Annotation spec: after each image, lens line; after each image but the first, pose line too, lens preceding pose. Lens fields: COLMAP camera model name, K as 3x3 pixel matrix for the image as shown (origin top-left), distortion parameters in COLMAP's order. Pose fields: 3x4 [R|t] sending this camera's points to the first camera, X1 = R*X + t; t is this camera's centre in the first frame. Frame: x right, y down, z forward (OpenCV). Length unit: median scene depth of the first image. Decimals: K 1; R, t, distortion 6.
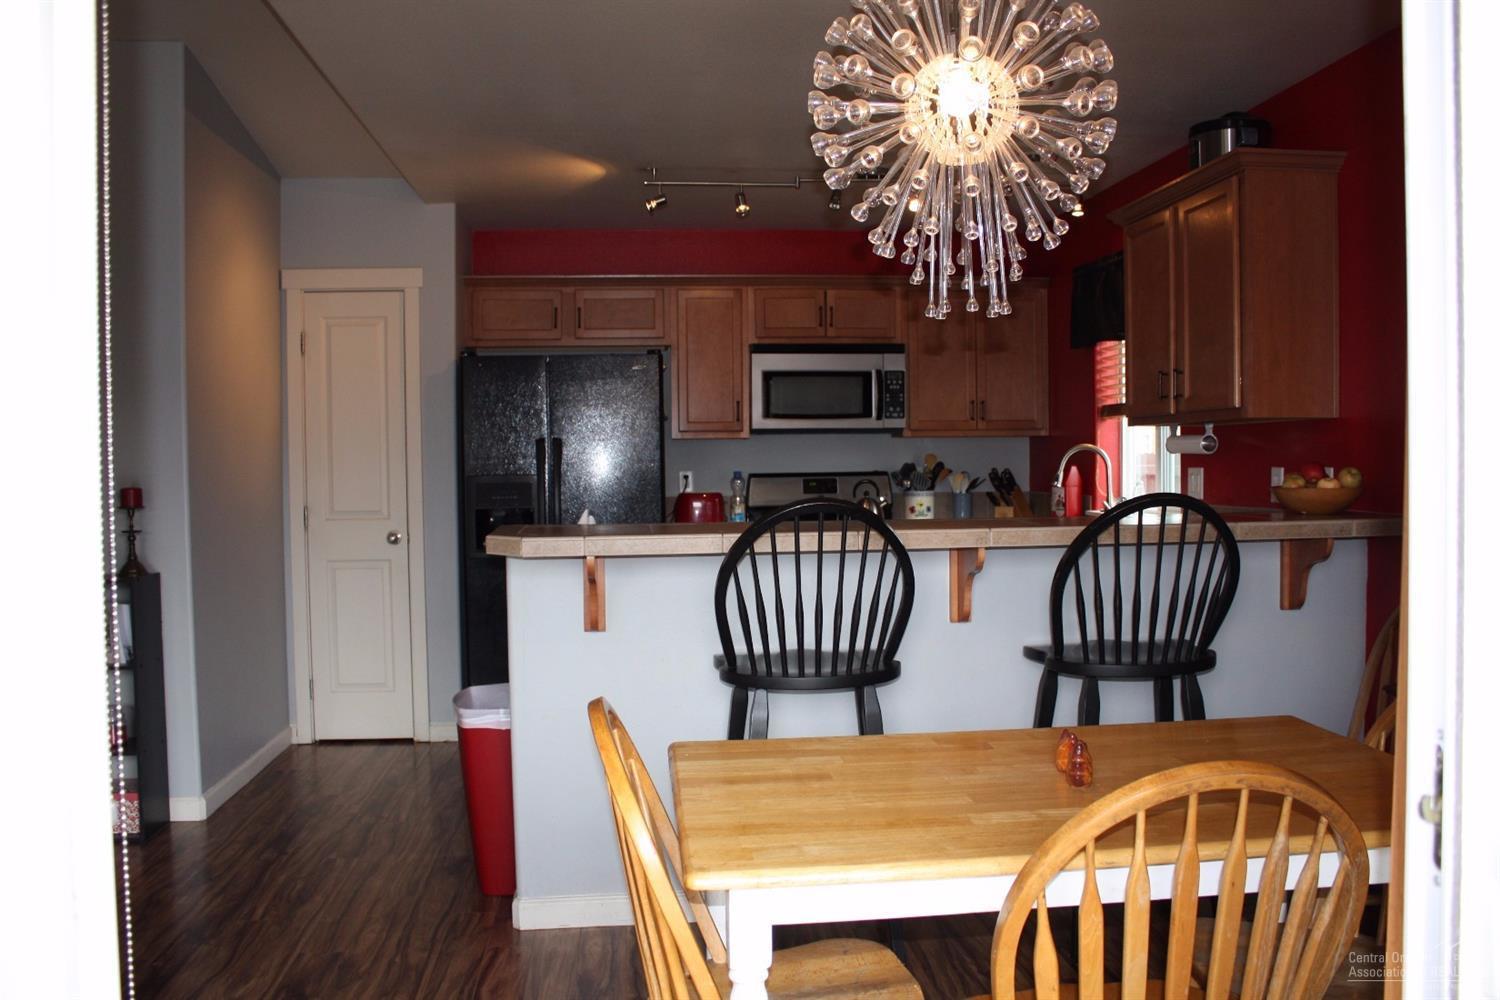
lens RADIAL K [[1232.1, 0, 750.0], [0, 1232.1, 500.0], [0, 0, 1]] dist [-0.172568, 0.162746]
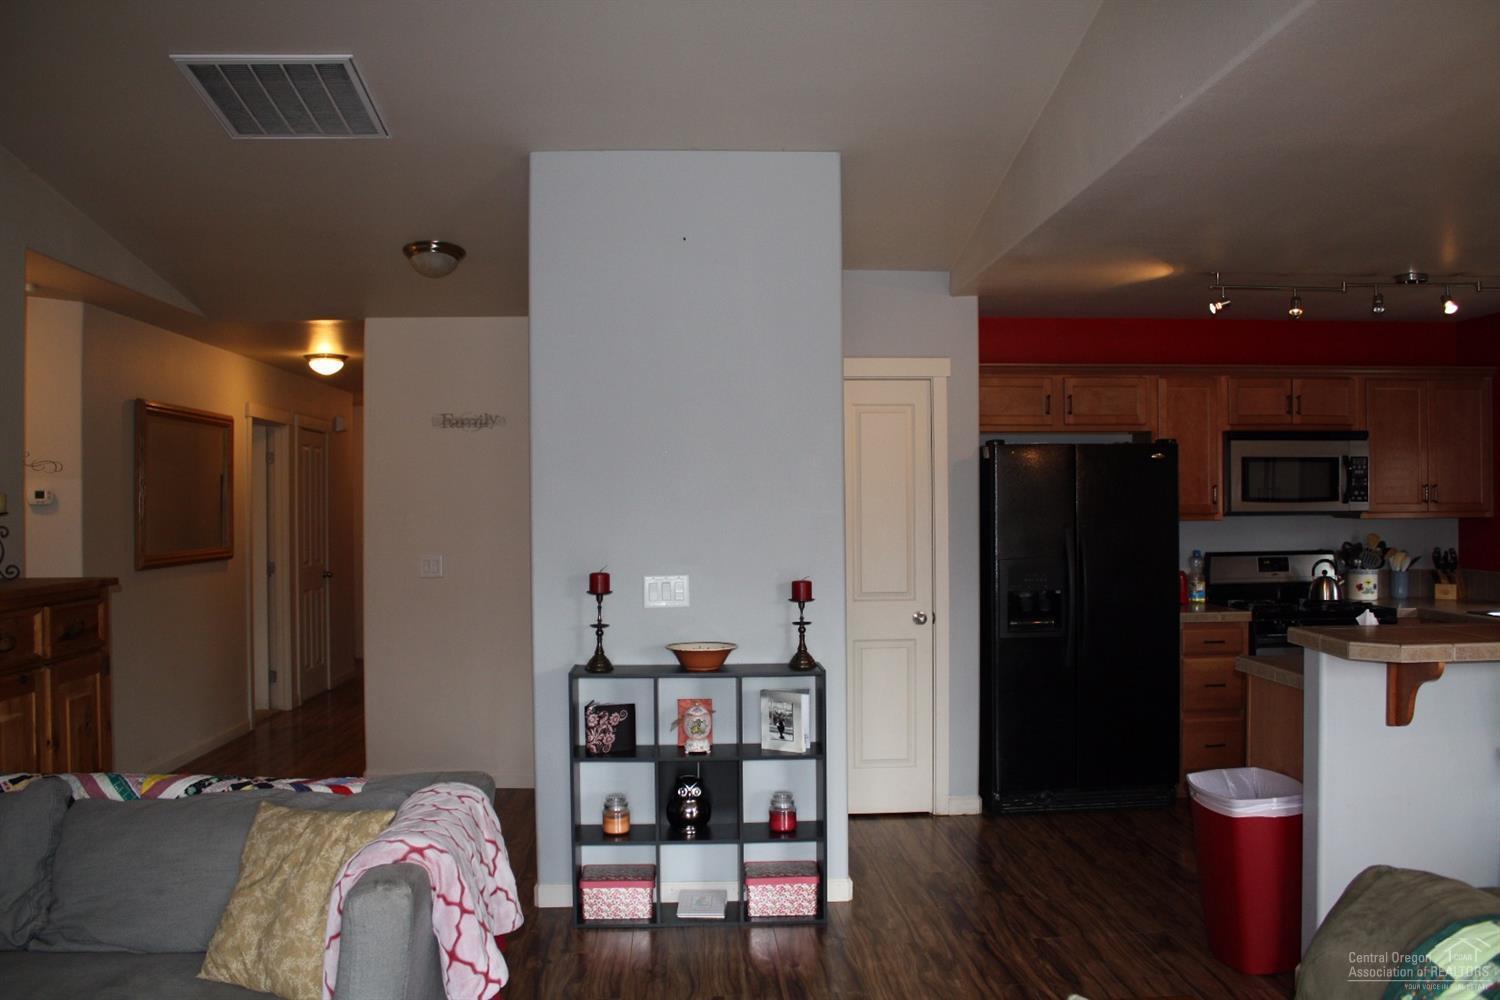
lens RADIAL K [[1232.1, 0, 750.0], [0, 1232.1, 500.0], [0, 0, 1]] dist [-0.172568, 0.162746]
pose [[0.998594, 0.003331, -0.052913, -0.351784], [-0.005251, 0.999331, -0.036200, -0.028289], [0.052757, 0.036427, 0.997943, -0.046777]]
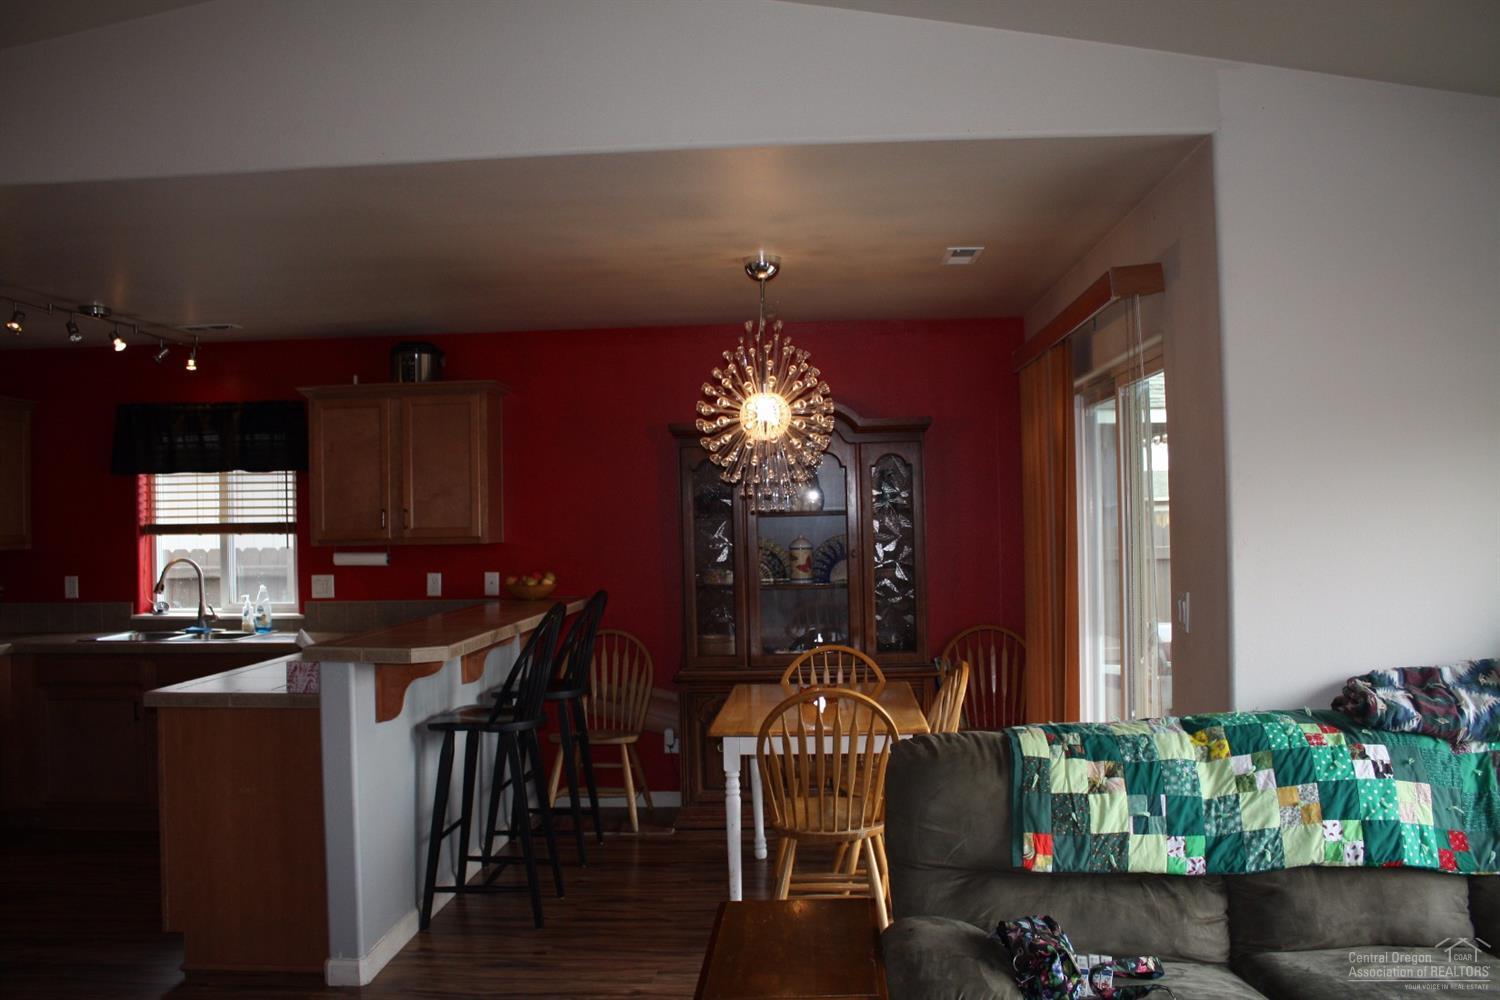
lens RADIAL K [[1232.1, 0, 750.0], [0, 1232.1, 500.0], [0, 0, 1]] dist [-0.172568, 0.162746]
pose [[0.153252, 0.028327, 0.987781, -0.699946], [0.045852, 0.998309, -0.035742, -0.031383], [-0.987123, 0.050769, 0.151694, 0.230581]]
